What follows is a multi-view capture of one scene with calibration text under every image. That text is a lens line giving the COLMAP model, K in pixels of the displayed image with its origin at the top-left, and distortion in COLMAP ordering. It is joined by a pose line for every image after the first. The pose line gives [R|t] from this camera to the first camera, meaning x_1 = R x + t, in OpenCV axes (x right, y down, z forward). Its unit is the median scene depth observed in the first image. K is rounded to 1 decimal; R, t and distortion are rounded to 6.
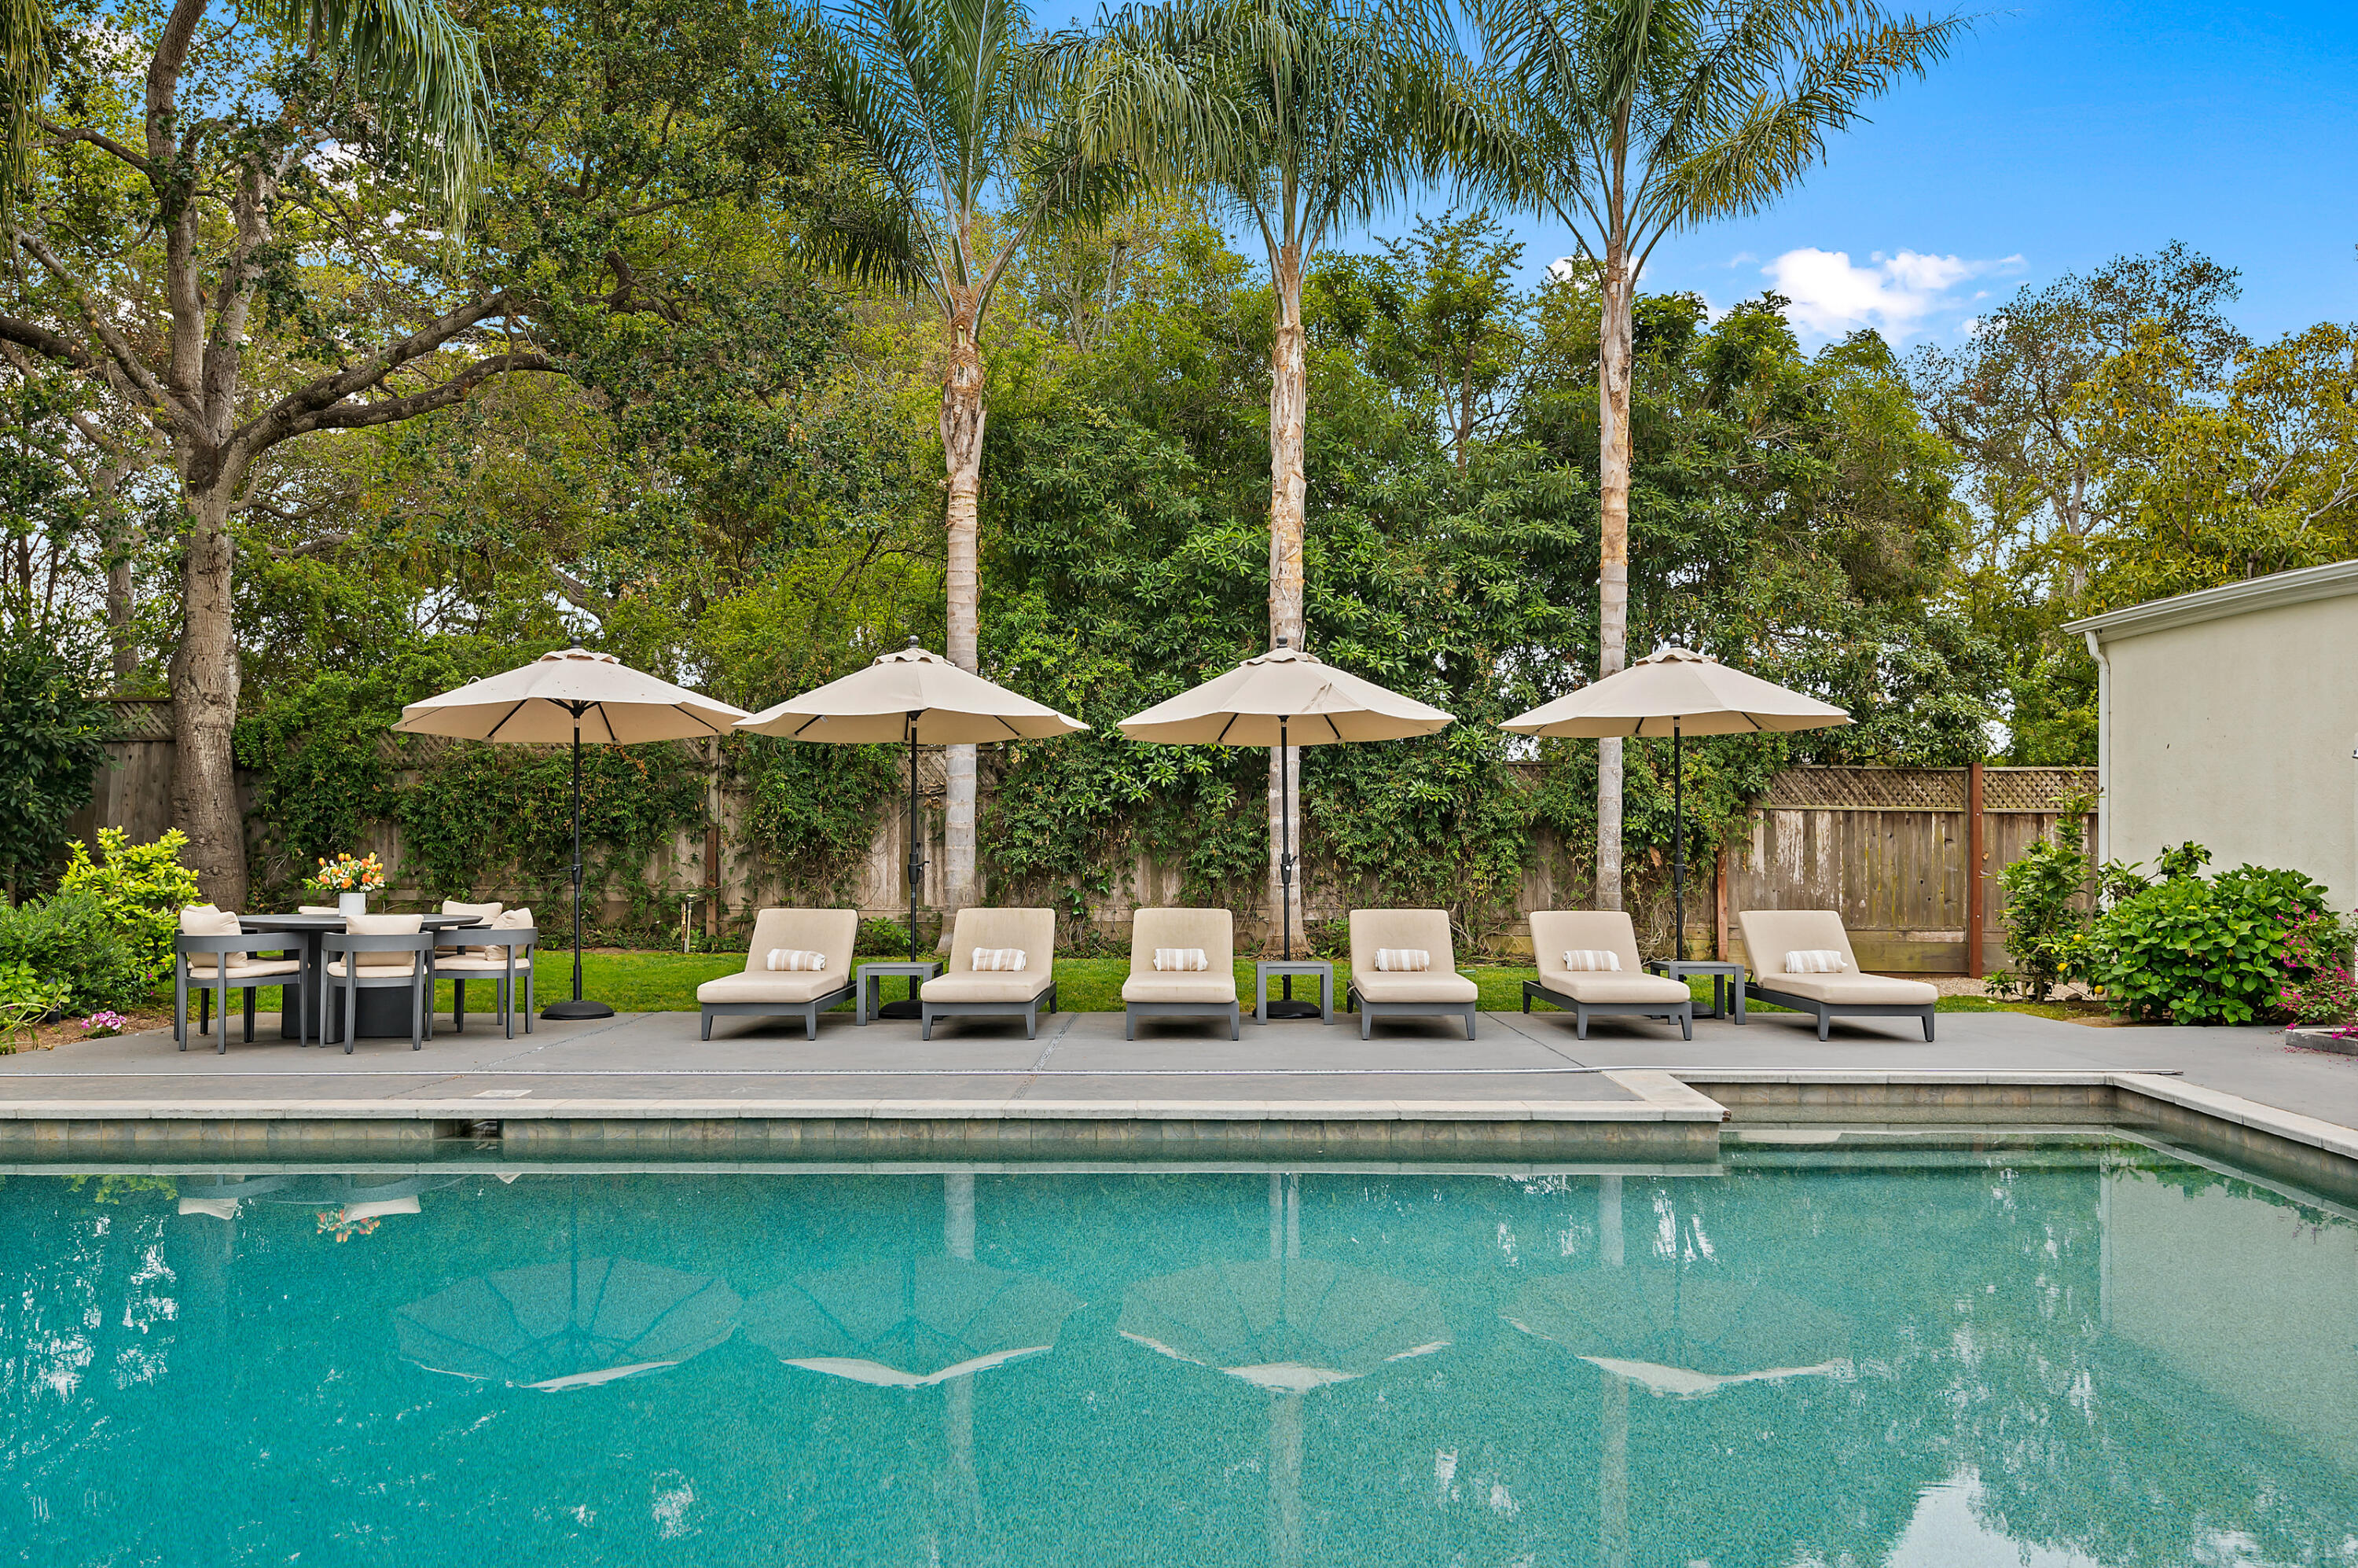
lens RADIAL K [[1982.9, 0, 1179.2], [0, 1982.9, 784.0], [0, 0, 1]] dist [0.017766, 0.001939]
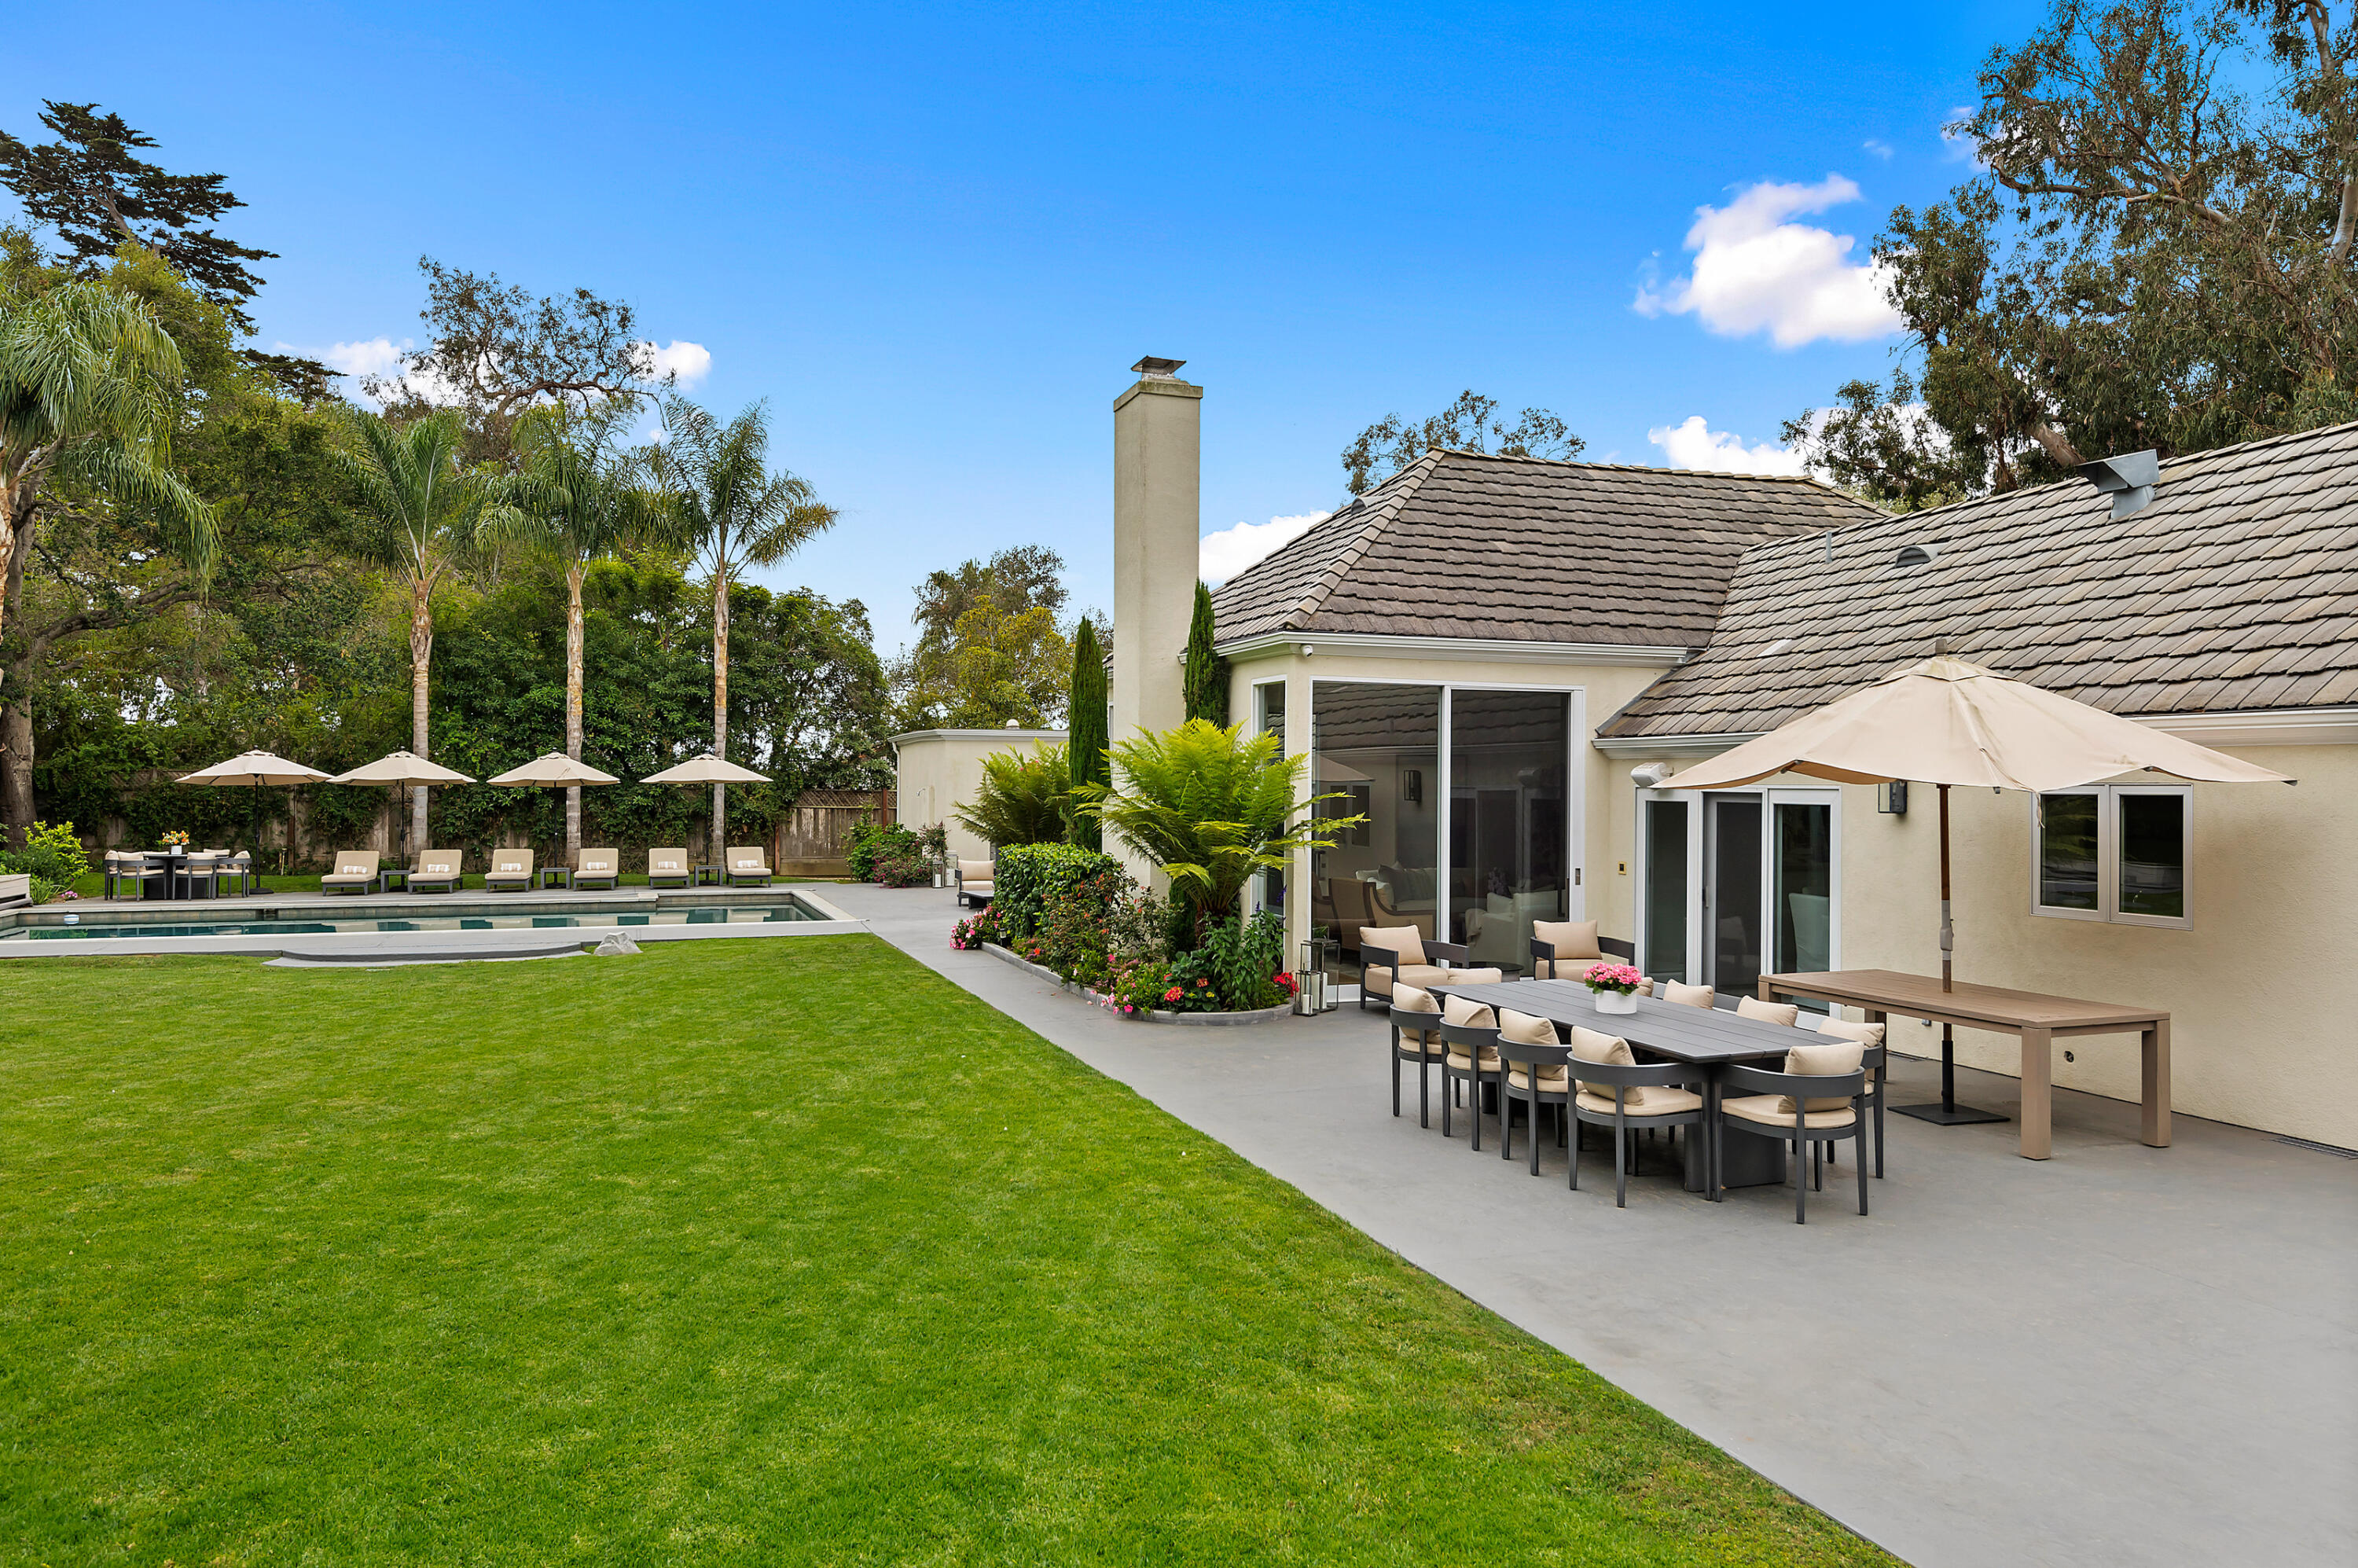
lens RADIAL K [[1556.5, 0, 1186.4], [0, 1556.5, 797.6], [0, 0, 1]] dist [0.003788, 0.000521]
pose [[0.938108, -0.000191, 0.346343, 0.092430], [-0.006198, 0.999830, 0.017340, -0.036494], [-0.346288, -0.018413, 0.937948, -0.949194]]
